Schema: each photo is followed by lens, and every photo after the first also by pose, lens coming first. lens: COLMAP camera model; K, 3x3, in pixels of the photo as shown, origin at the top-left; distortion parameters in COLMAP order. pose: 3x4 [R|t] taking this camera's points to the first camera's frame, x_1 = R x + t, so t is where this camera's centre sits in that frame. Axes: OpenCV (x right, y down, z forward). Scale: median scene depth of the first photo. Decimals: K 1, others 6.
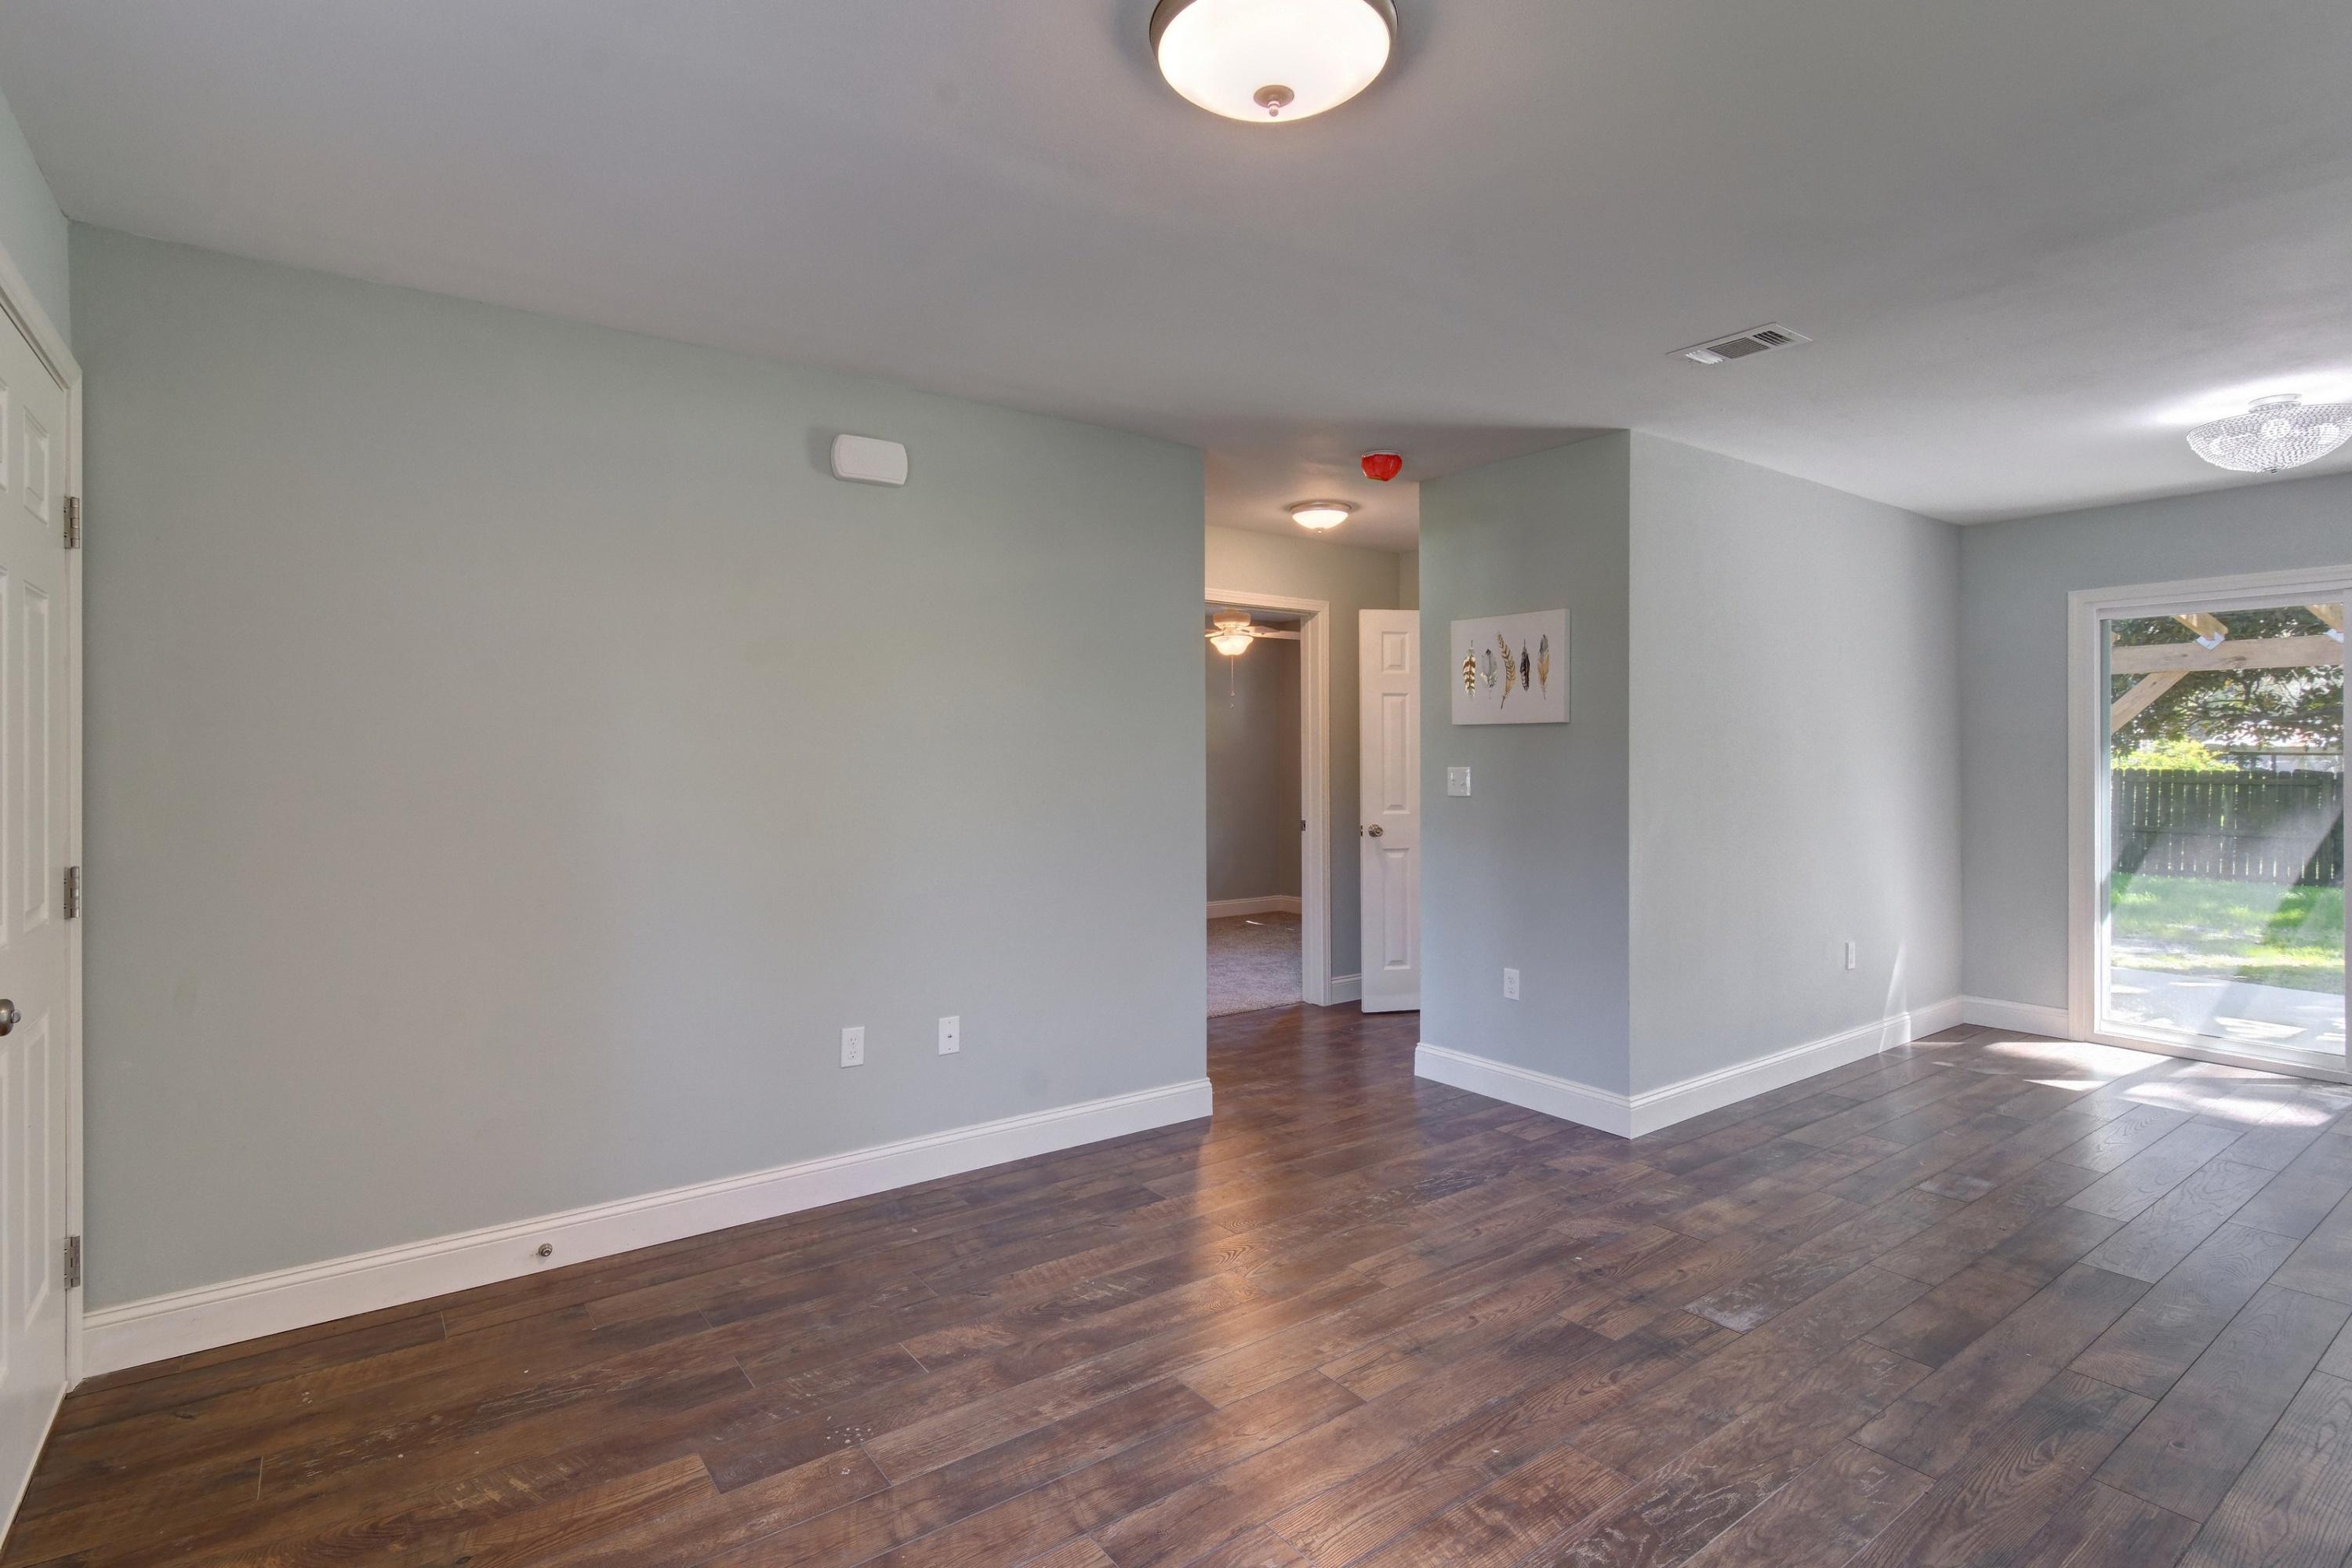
lens RADIAL K [[1154.7, 0, 1173.8], [0, 1154.7, 756.2], [0, 0, 1]] dist [0.001044, 0.000325]
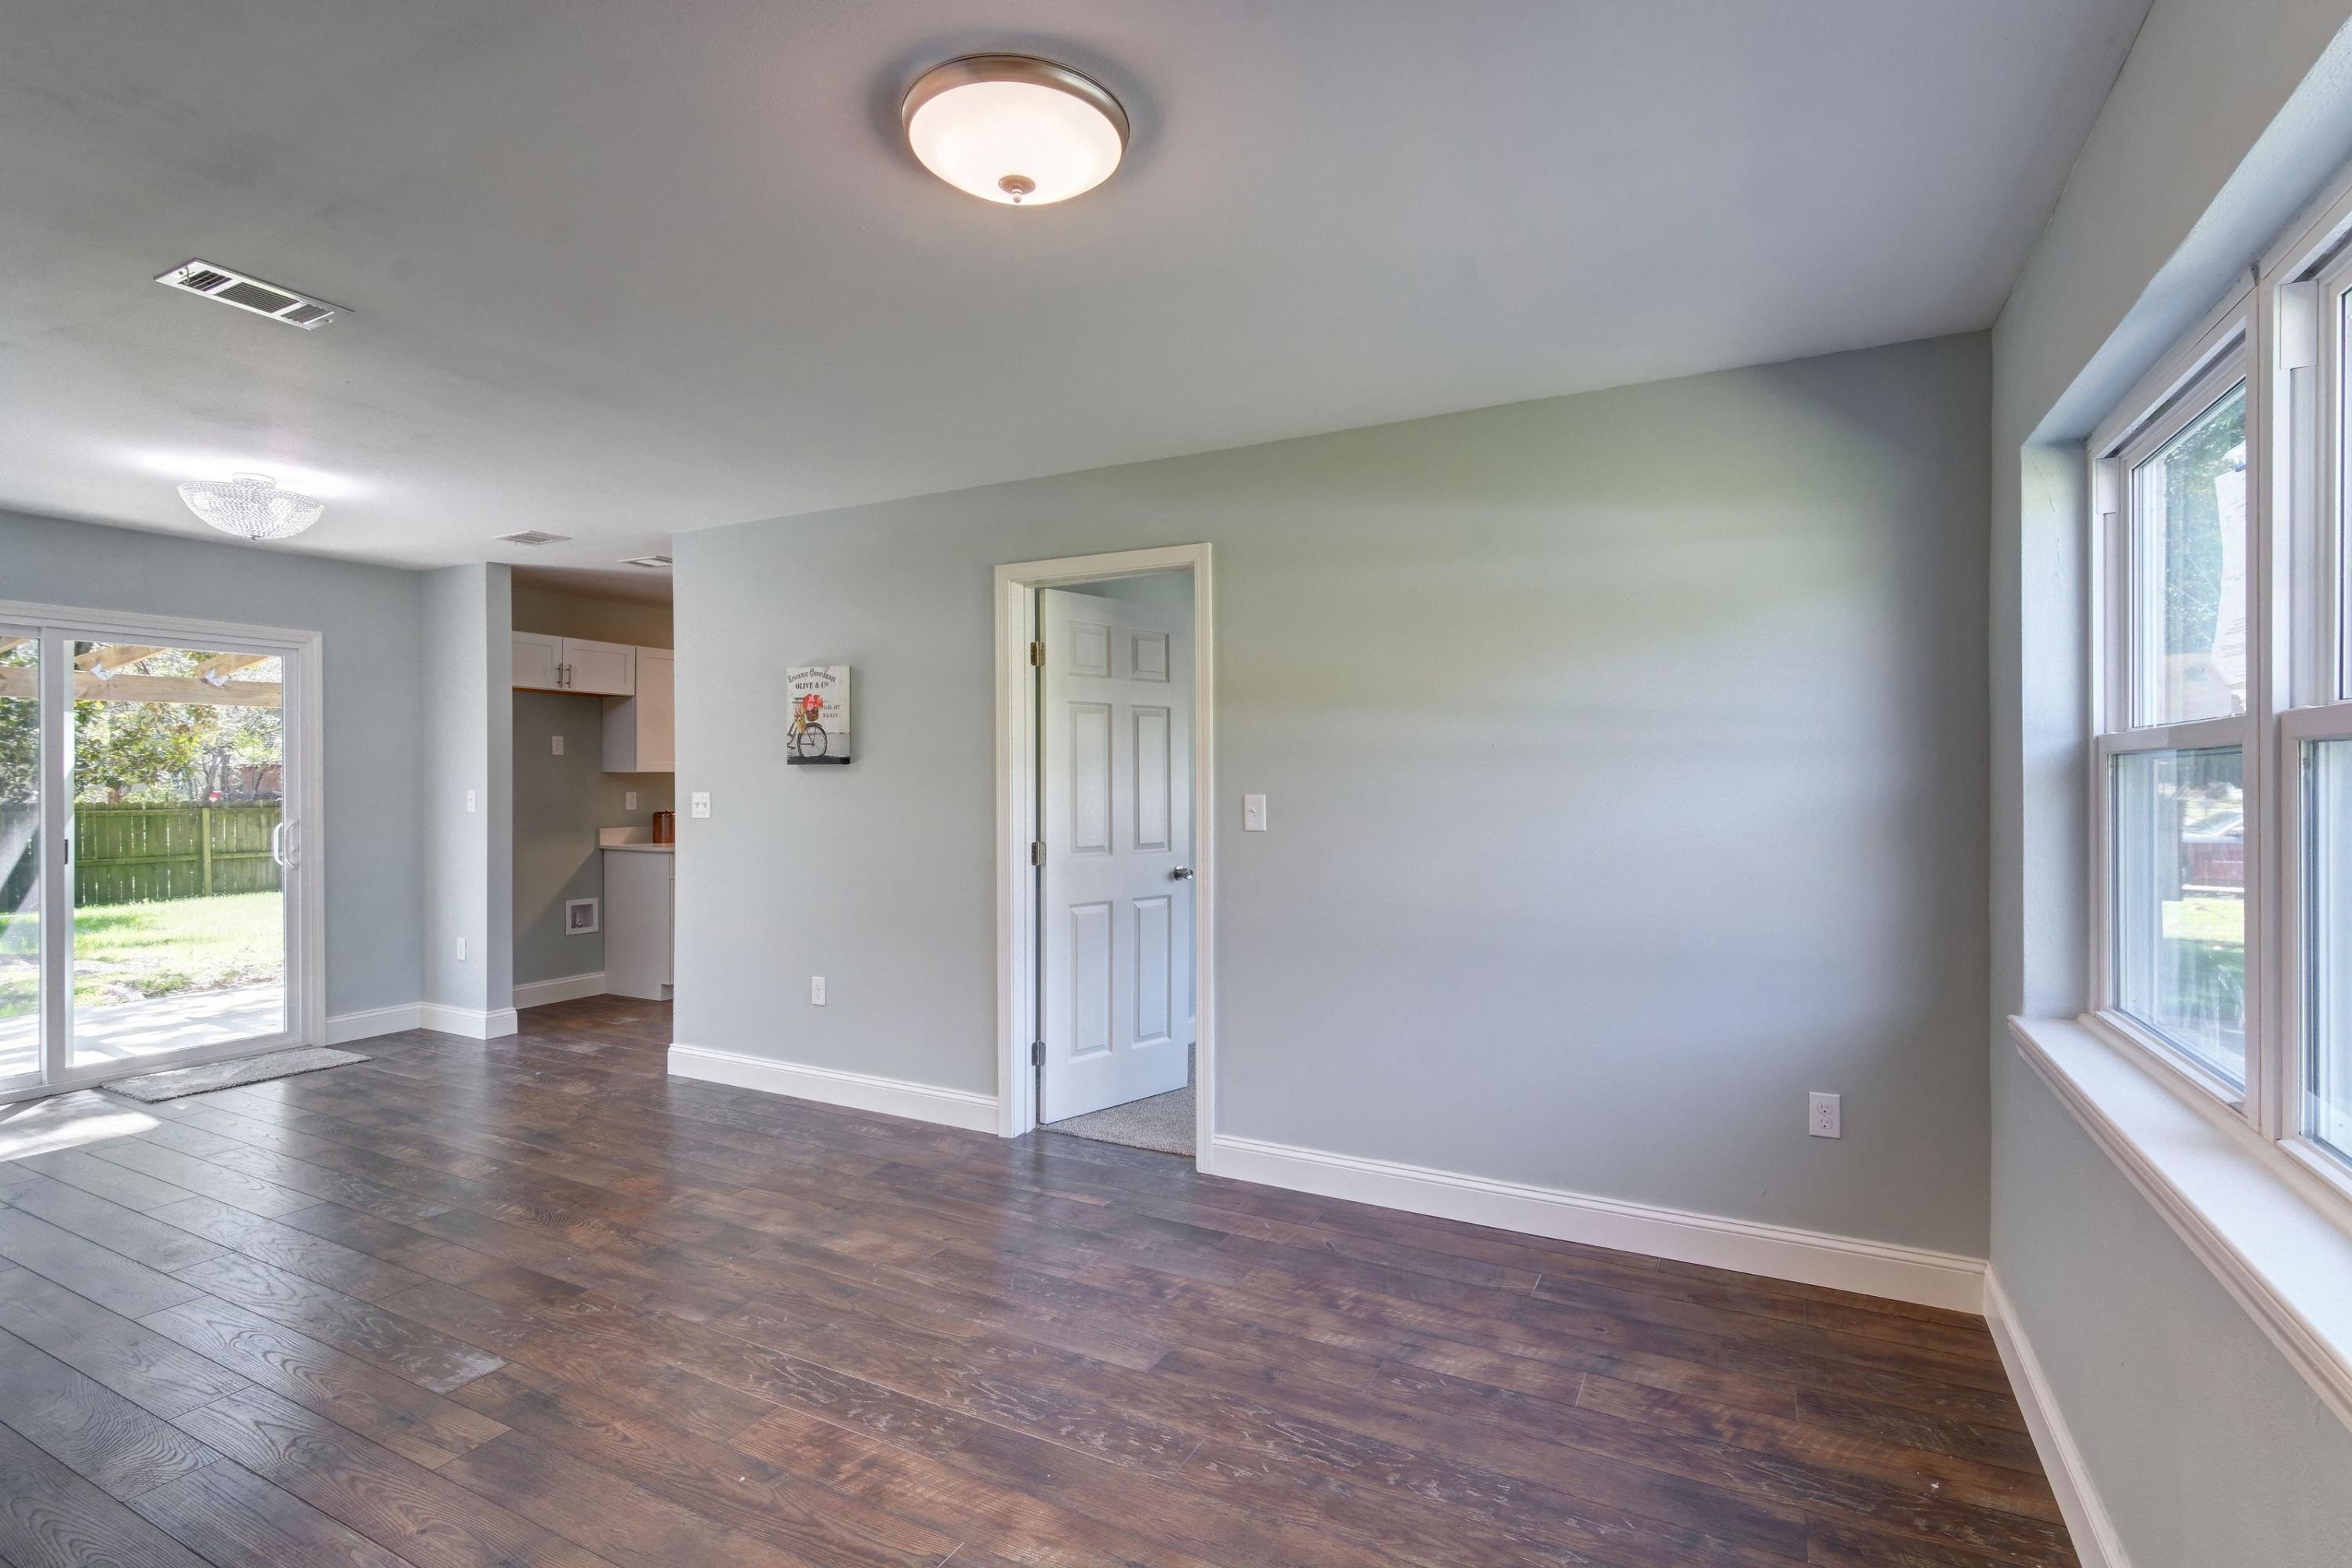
lens RADIAL K [[1122.1, 0, 1179.9], [0, 1122.1, 782.8], [0, 0, 1]] dist [0.003812, 0.000379]
pose [[-0.434058, 0.000763, 0.900885, -0.607008], [0.004436, 0.999989, 0.001290, -0.001945], [-0.900874, 0.004556, -0.434056, 0.854547]]
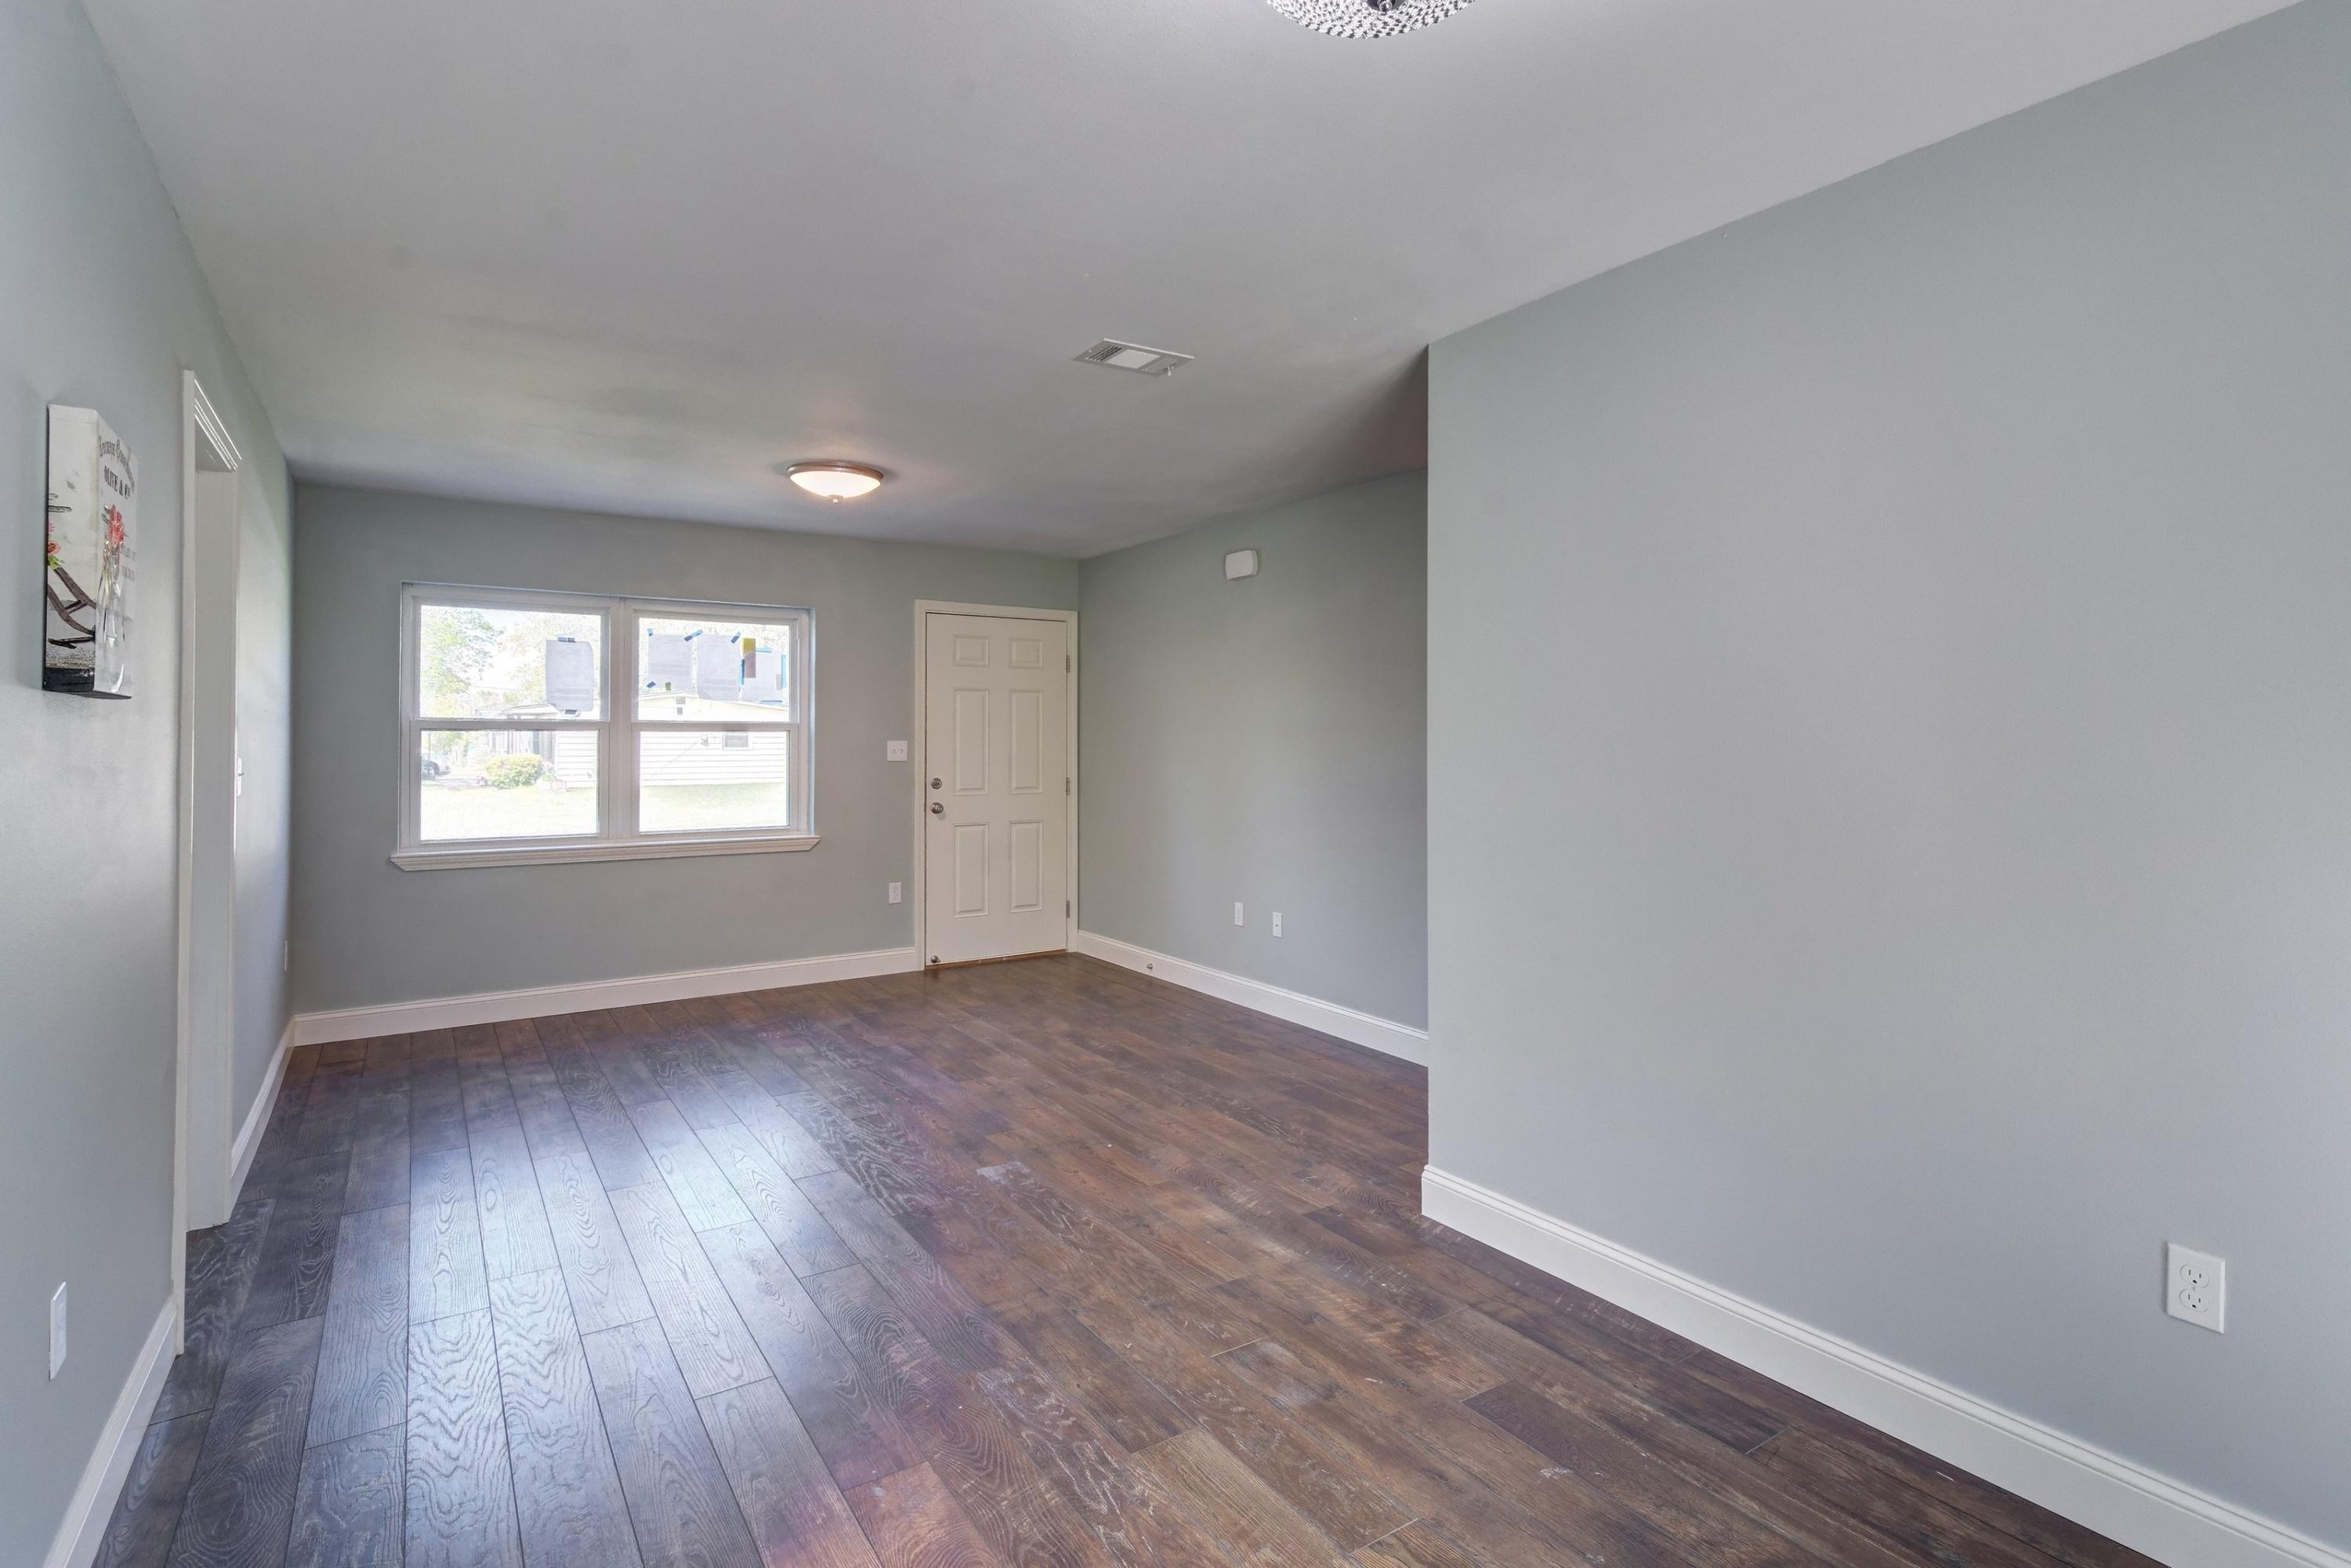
lens RADIAL K [[1144.8, 0, 1194.6], [0, 1144.8, 728.5], [0, 0, 1]] dist [0.001449, -0.000221]
pose [[-0.036478, -0.007670, -0.999305, 1.738504], [-0.001980, 0.999969, -0.007603, -0.007547], [0.999332, 0.001702, -0.036492, 1.243880]]
